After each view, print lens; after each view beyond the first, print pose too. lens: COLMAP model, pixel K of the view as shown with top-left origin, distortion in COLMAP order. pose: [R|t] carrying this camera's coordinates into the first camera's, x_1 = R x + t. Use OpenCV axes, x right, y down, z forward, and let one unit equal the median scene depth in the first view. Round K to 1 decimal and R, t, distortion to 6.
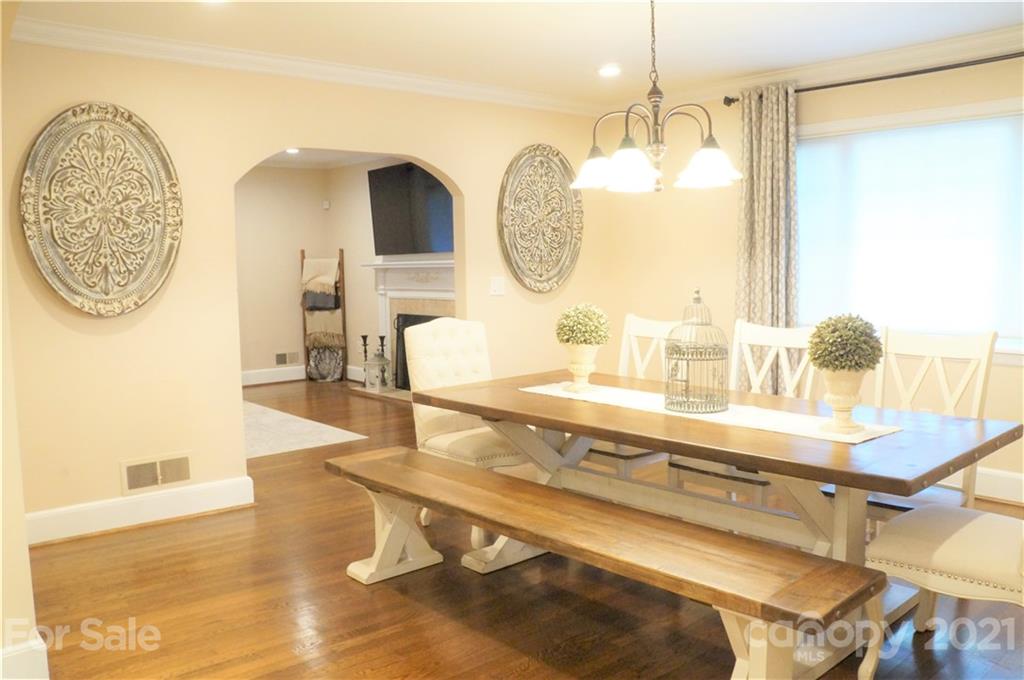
lens RADIAL K [[840.2, 0, 514.4], [0, 840.2, 347.5], [0, 0, 1]] dist [-0.141544, 0.057196]
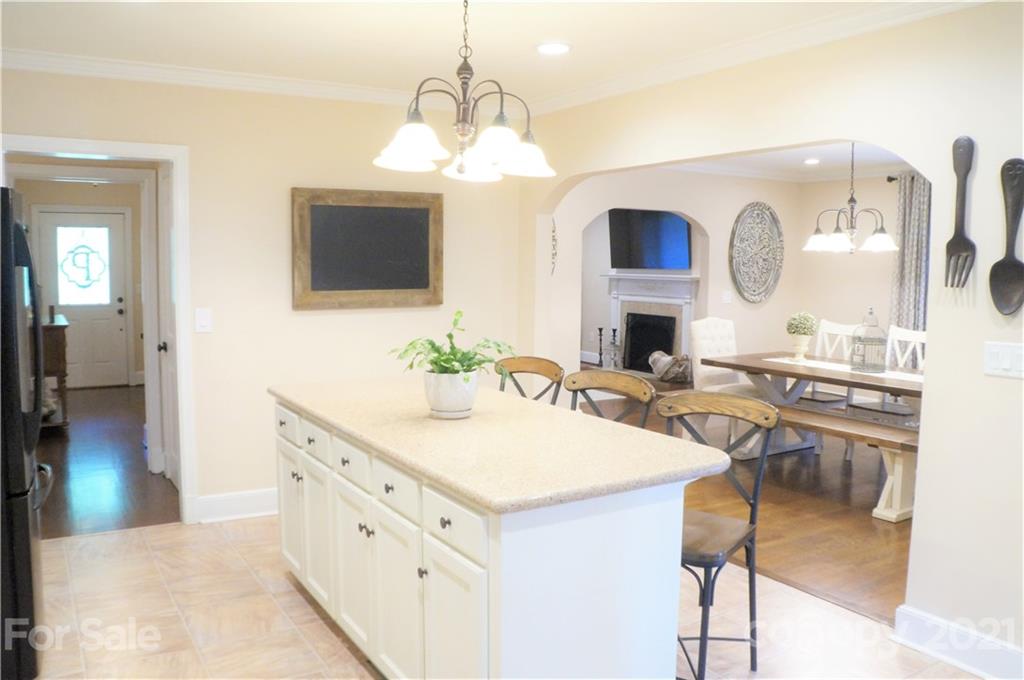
lens RADIAL K [[840.2, 0, 516.8], [0, 840.2, 333.5], [0, 0, 1]] dist [-0.141544, 0.057196]
pose [[0.986303, 0.047426, -0.157980, -0.161809], [-0.050383, 0.998621, -0.014765, 0.034426], [0.157062, 0.022522, 0.987332, -0.558146]]
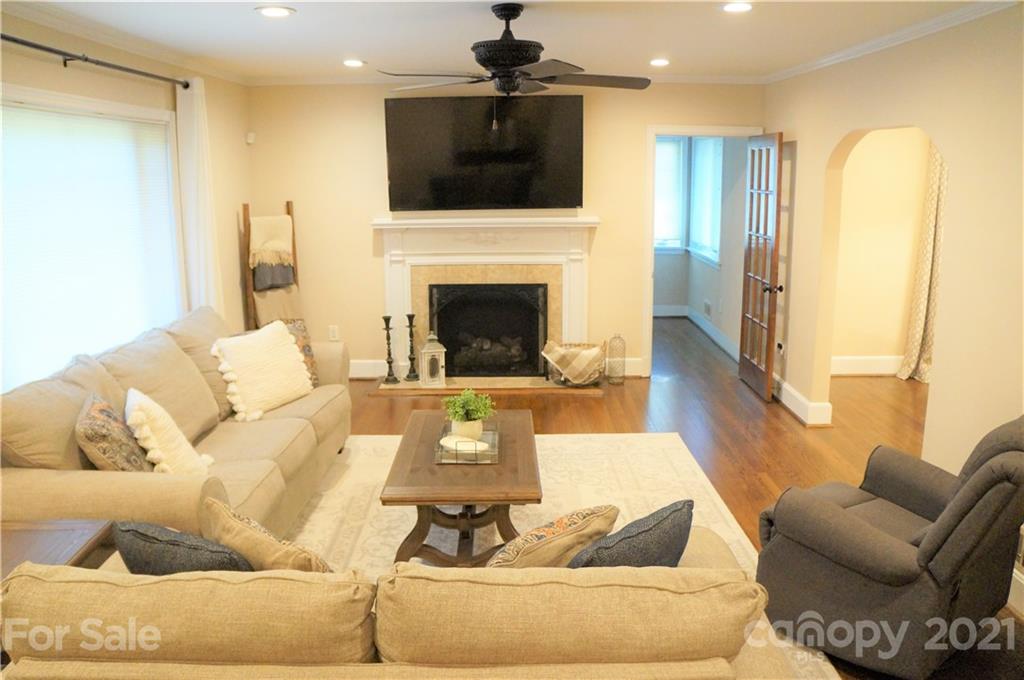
lens RADIAL K [[840.2, 0, 512.0], [0, 840.2, 341.9], [0, 0, 1]] dist [-0.141544, 0.057196]
pose [[0.643607, -0.139781, 0.752483, -1.117706], [0.071931, 0.989876, 0.122356, -0.125845], [-0.761968, -0.024622, 0.647146, 0.680558]]
